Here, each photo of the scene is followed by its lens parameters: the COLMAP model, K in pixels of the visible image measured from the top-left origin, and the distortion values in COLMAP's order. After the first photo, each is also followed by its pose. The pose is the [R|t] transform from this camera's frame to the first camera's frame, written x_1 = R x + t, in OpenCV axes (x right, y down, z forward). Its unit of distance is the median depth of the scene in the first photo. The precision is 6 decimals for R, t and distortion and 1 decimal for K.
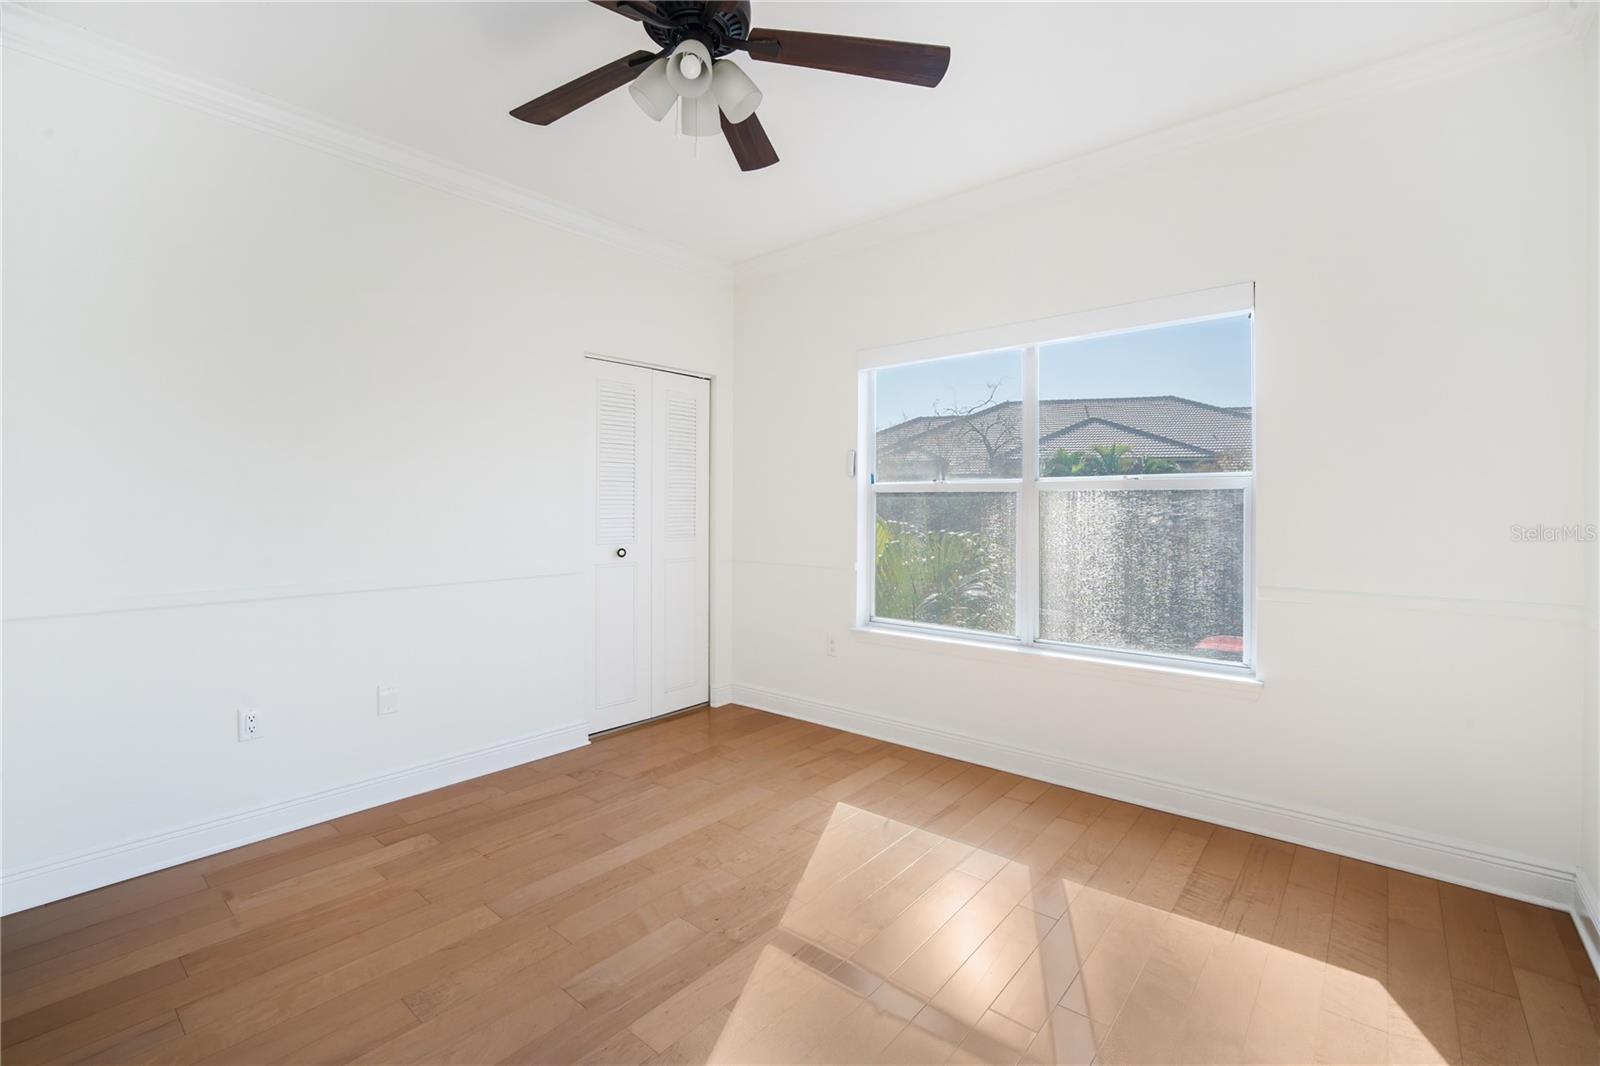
lens RADIAL K [[707.5, 0, 801.9], [0, 707.5, 500.9], [0, 0, 1]] dist [0.001328, 0.000157]
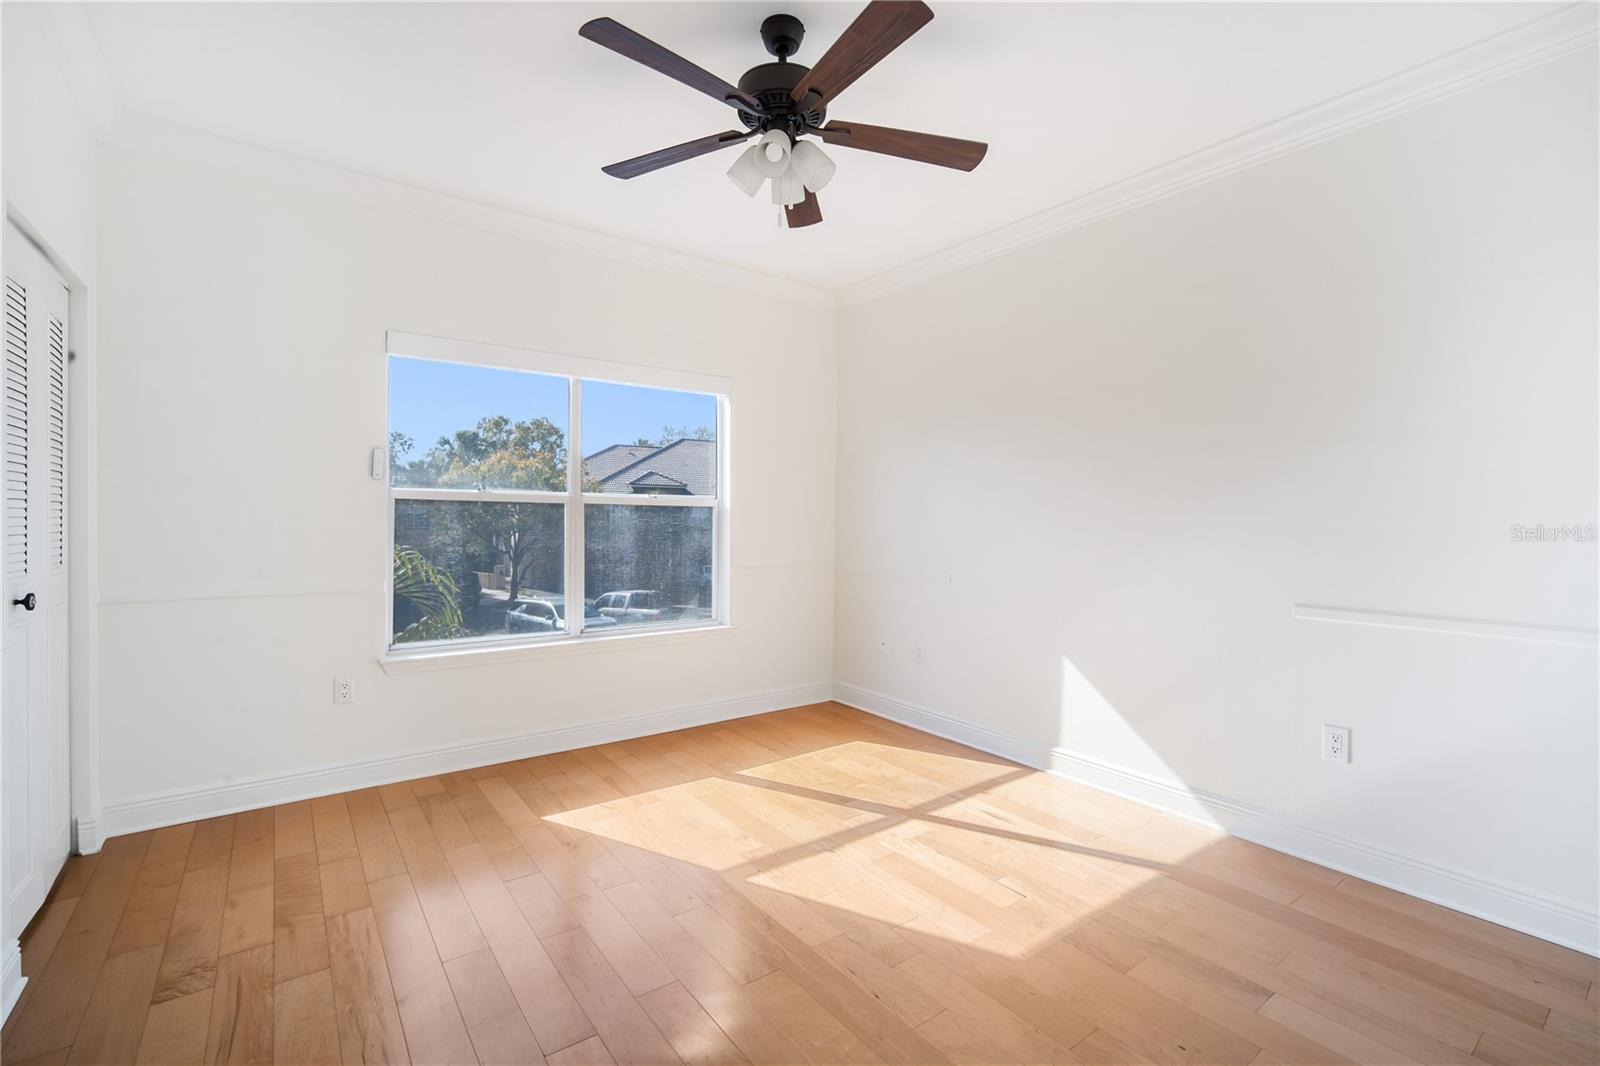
lens RADIAL K [[707.5, 0, 801.8], [0, 707.5, 531.7], [0, 0, 1]] dist [0.001328, 0.000157]
pose [[0.234059, -0.015859, 0.972093, -0.768771], [-0.016718, 0.999653, 0.020334, 0.002250], [-0.972079, -0.021011, 0.233713, 0.404174]]
